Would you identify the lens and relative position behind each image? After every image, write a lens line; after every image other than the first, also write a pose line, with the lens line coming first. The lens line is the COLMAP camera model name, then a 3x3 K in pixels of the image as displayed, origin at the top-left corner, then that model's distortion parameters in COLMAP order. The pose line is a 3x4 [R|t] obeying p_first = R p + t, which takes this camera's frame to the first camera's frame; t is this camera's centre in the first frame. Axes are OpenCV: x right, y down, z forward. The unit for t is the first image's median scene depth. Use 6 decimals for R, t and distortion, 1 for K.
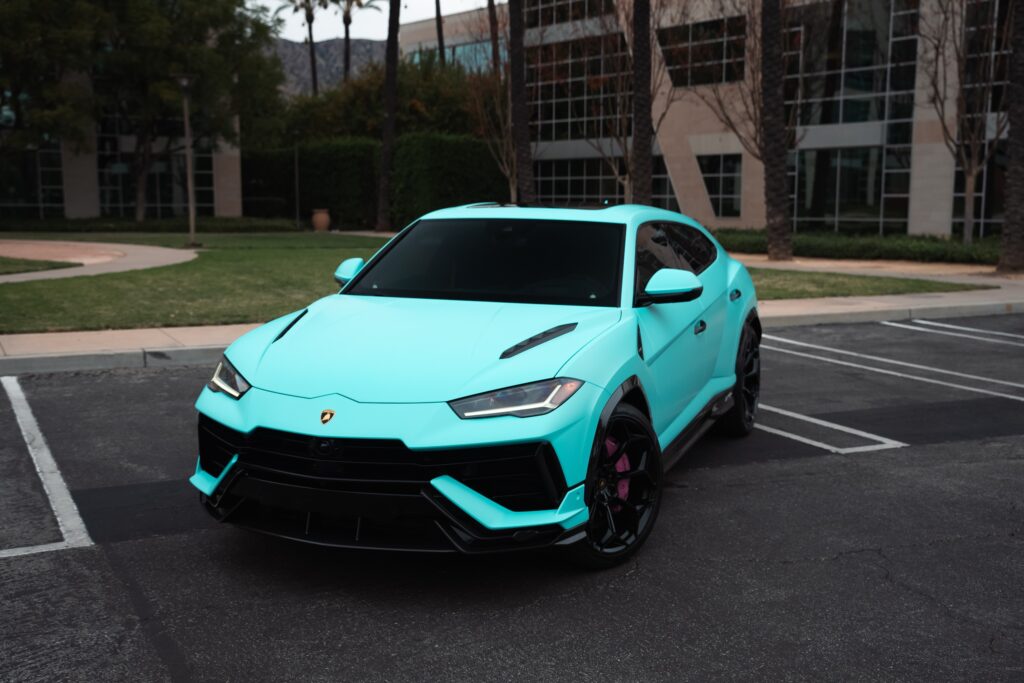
lens RADIAL K [[1404.7, 0, 512.0], [0, 1404.7, 341.5], [0, 0, 1]] dist [0.232859, 0.014712]
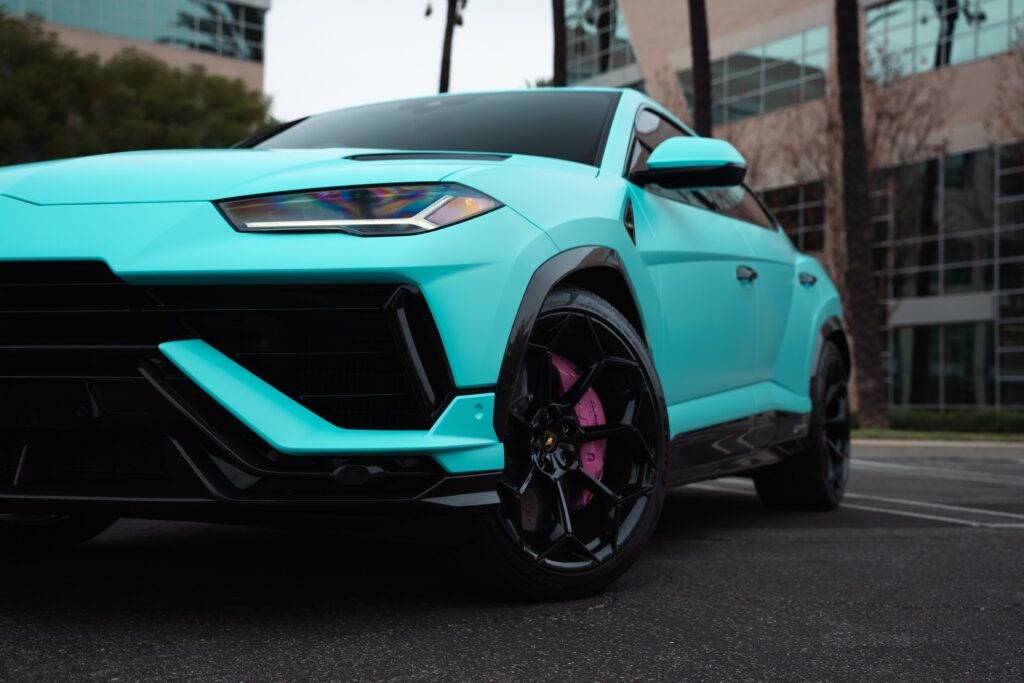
lens RADIAL K [[1404.7, 0, 512.0], [0, 1404.7, 341.5], [0, 0, 1]] dist [0.232859, 0.014712]
pose [[0.998053, 0.013166, -0.060964, 0.080609], [-0.025257, 0.979049, -0.202053, 0.169272], [0.057026, 0.203199, 0.977475, 0.466316]]
